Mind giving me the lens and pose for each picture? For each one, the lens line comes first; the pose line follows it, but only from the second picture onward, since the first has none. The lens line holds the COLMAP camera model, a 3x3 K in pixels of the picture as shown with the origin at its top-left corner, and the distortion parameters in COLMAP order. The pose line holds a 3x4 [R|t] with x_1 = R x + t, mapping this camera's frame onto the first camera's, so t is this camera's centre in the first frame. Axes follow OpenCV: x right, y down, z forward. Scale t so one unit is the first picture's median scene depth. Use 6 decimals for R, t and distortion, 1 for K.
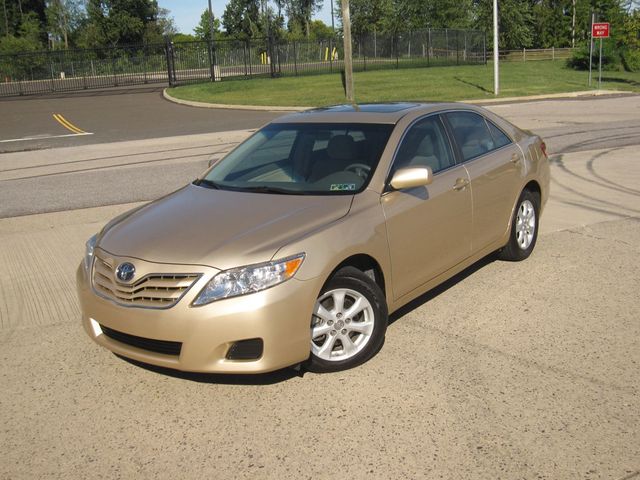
lens RADIAL K [[712.8, 0, 335.8], [0, 712.8, 229.0], [0, 0, 1]] dist [-0.083706, 0.000000]
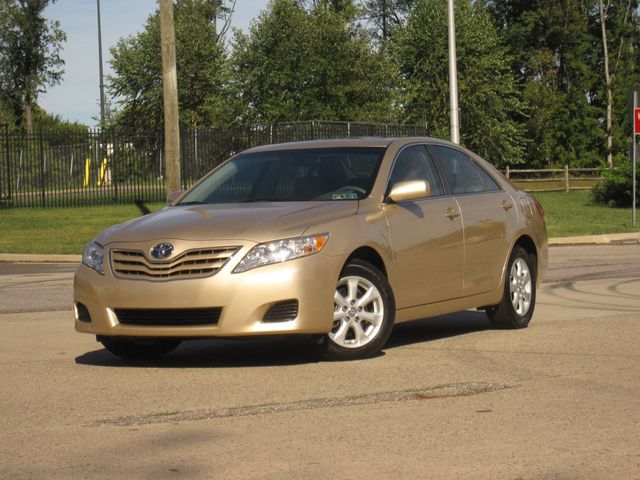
lens RADIAL K [[1827.6, 0, 321.1], [0, 1827.6, 239.9], [0, 0, 1]] dist [-0.077282, 0.000000]
pose [[0.988023, 0.020448, 0.152946, -0.306095], [0.013913, 0.975339, -0.220272, 0.418553], [-0.153678, 0.219761, 0.963373, -1.090337]]
